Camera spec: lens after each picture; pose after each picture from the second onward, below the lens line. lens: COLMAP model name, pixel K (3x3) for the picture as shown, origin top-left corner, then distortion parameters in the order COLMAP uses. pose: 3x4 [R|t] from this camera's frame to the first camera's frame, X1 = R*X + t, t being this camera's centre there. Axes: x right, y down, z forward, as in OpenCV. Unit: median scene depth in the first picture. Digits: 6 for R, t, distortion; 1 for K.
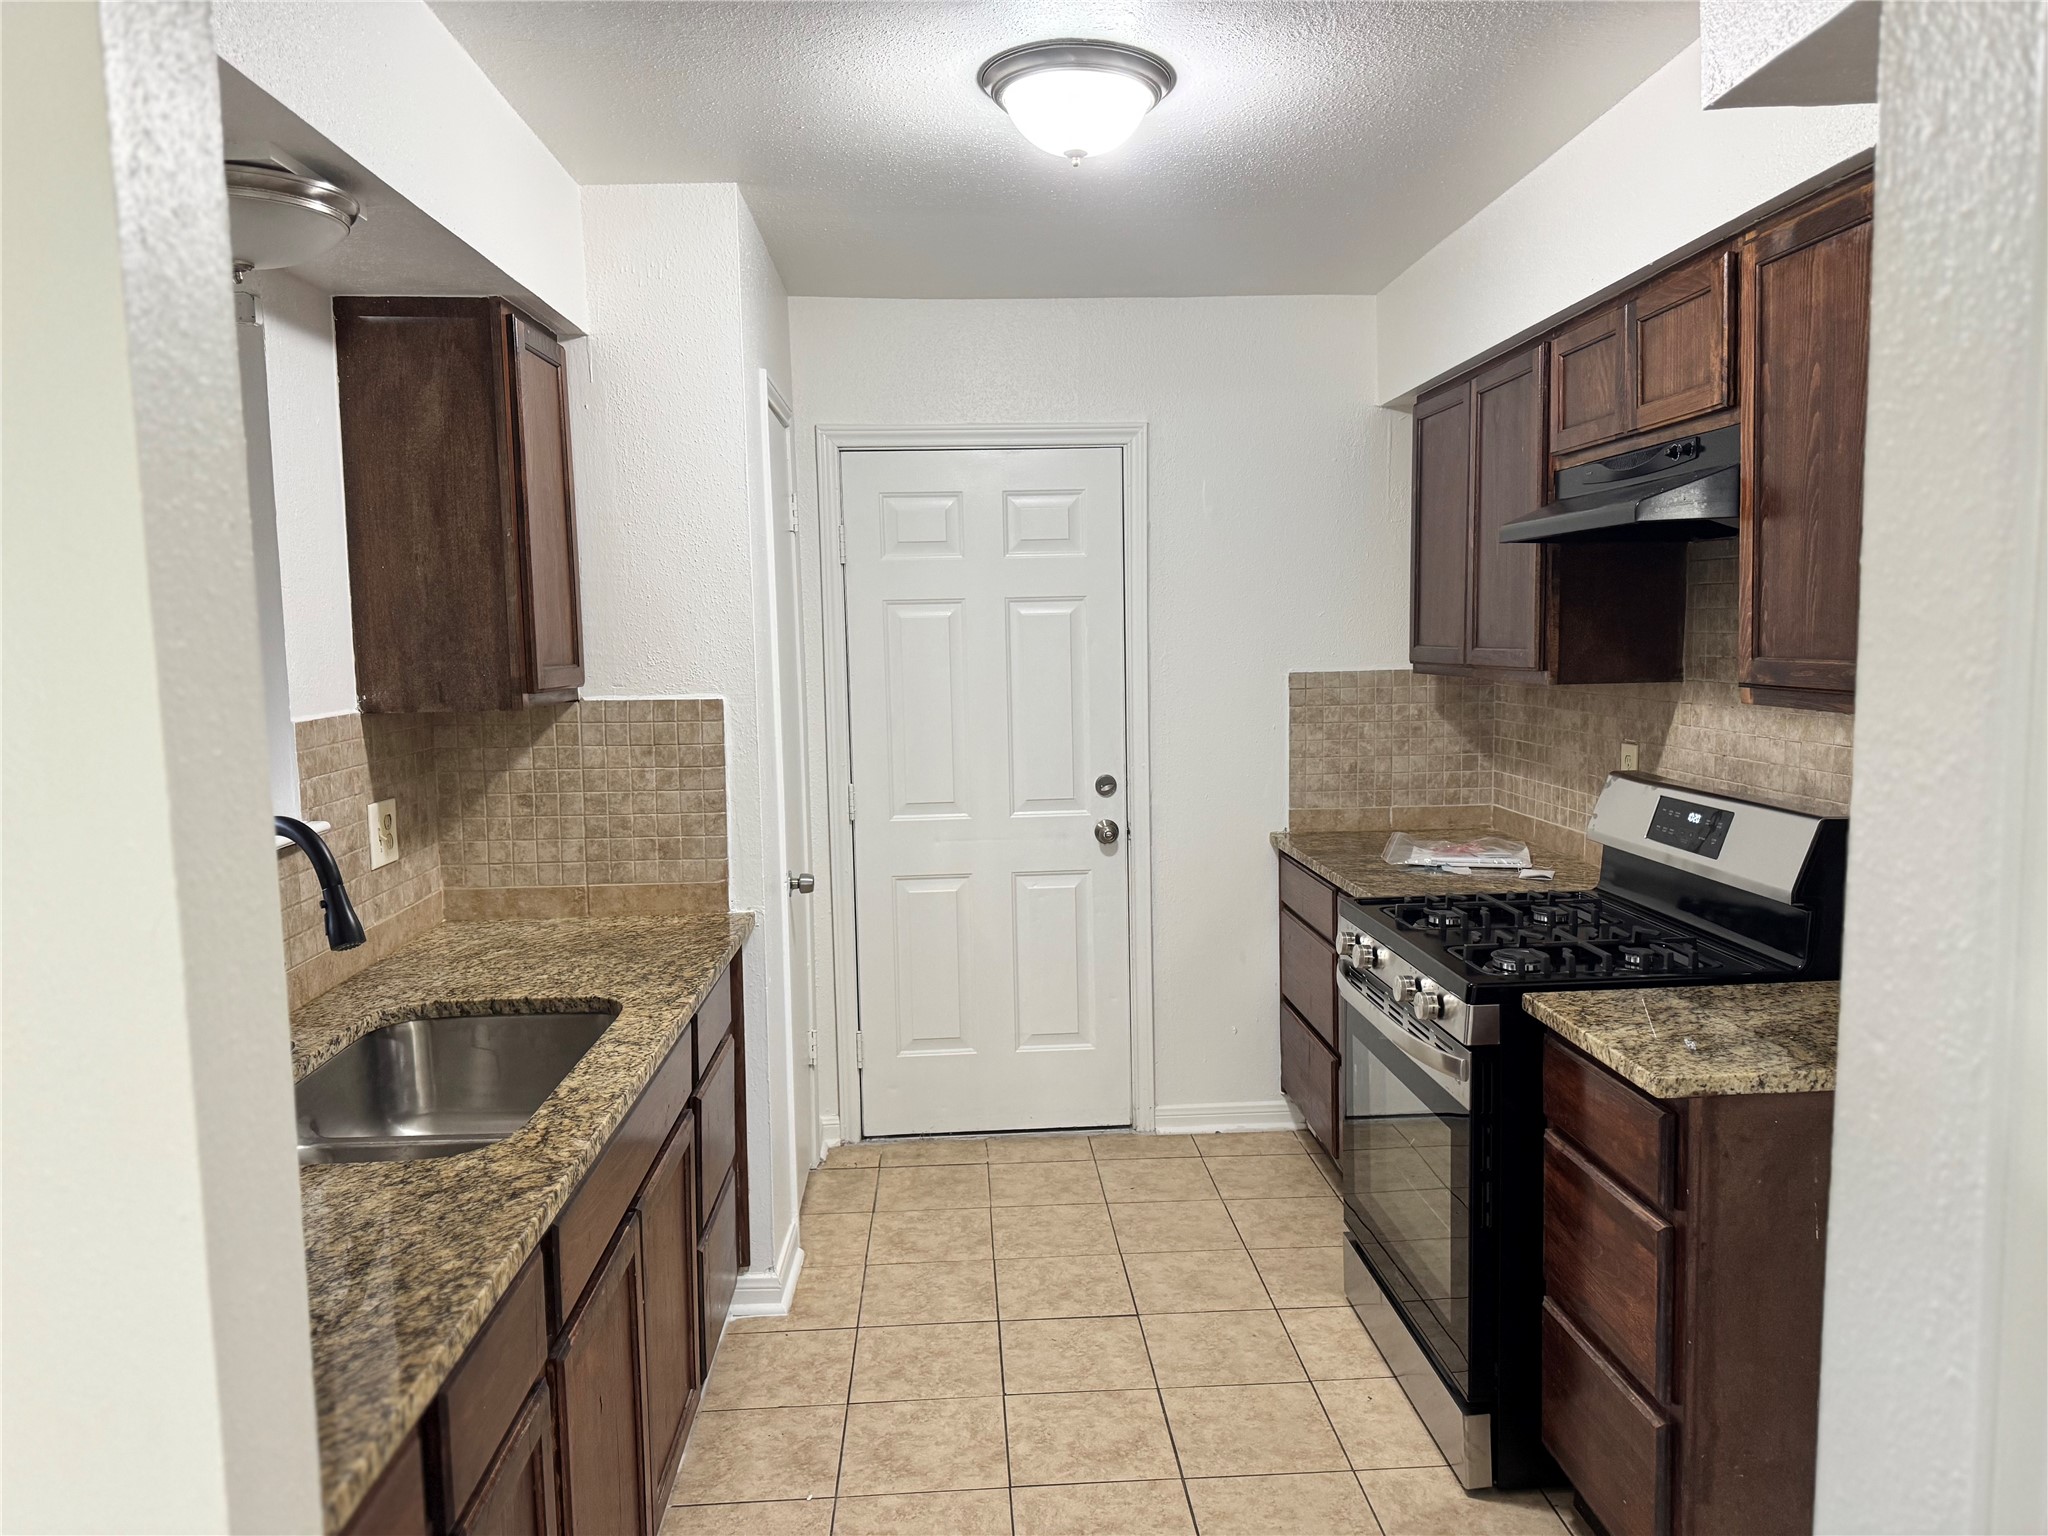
lens RADIAL K [[1460.2, 0, 1024.2], [0, 1460.2, 763.2], [0, 0, 1]] dist [0.080316, -0.096953]
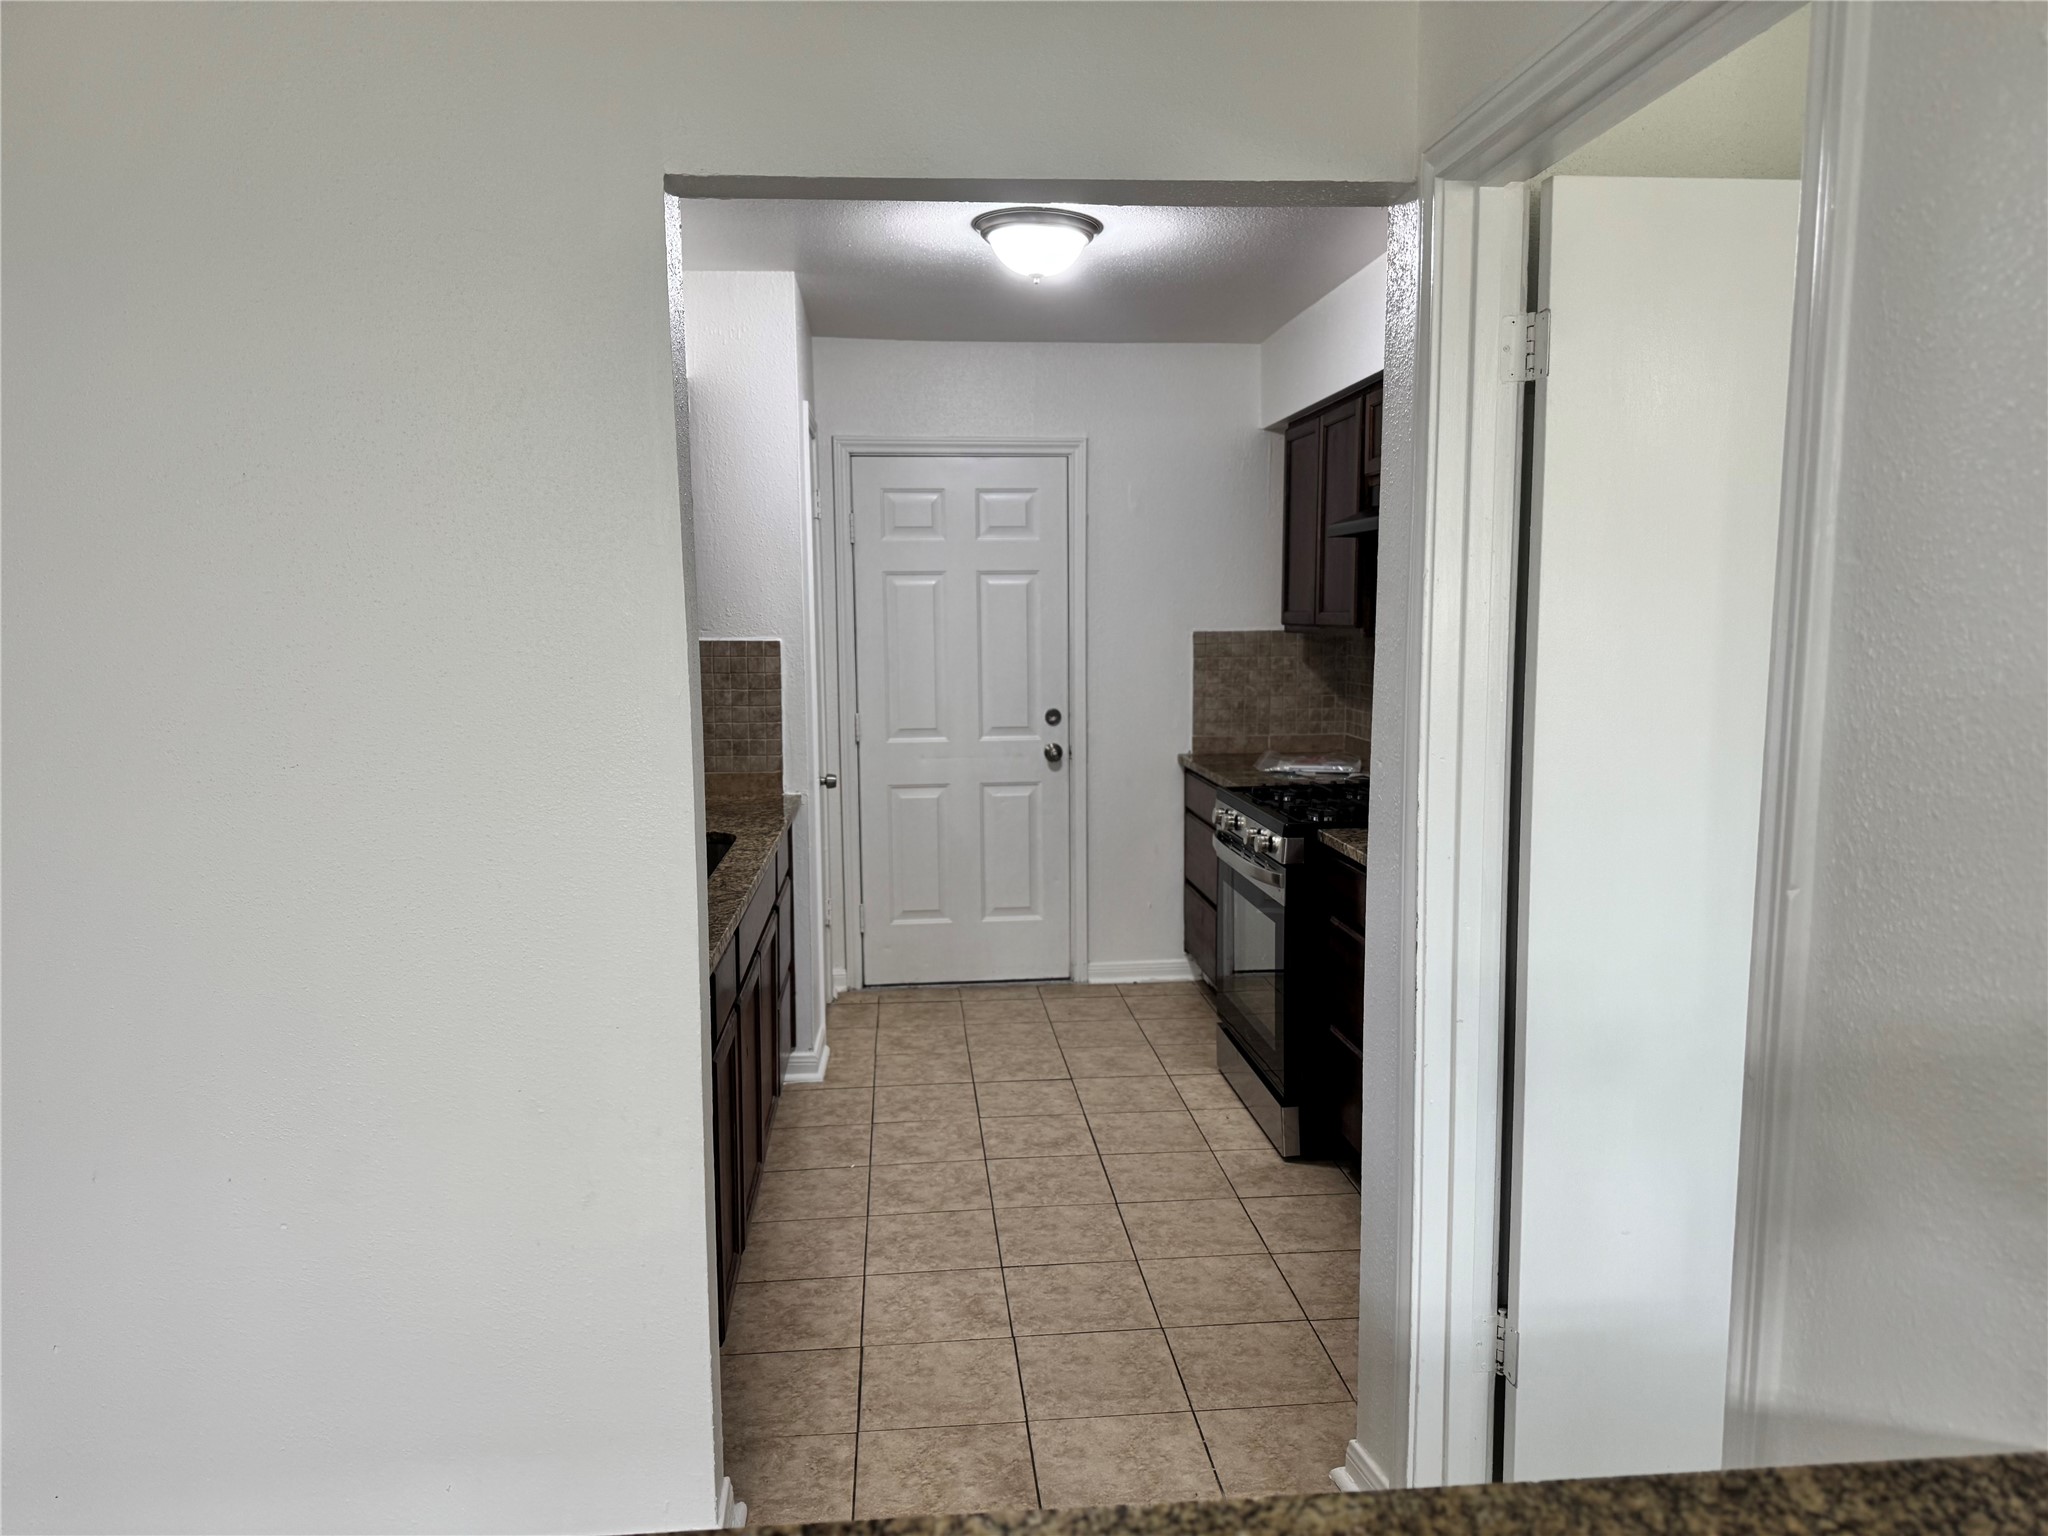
lens RADIAL K [[1442.1, 0, 1030.9], [0, 1442.1, 777.9], [0, 0, 1]] dist [0.130001, -0.193902]
pose [[0.999135, 0.007396, 0.040928, -0.018486], [-0.008542, 0.999574, 0.027895, 0.039096], [-0.040704, -0.028220, 0.998773, -0.332457]]
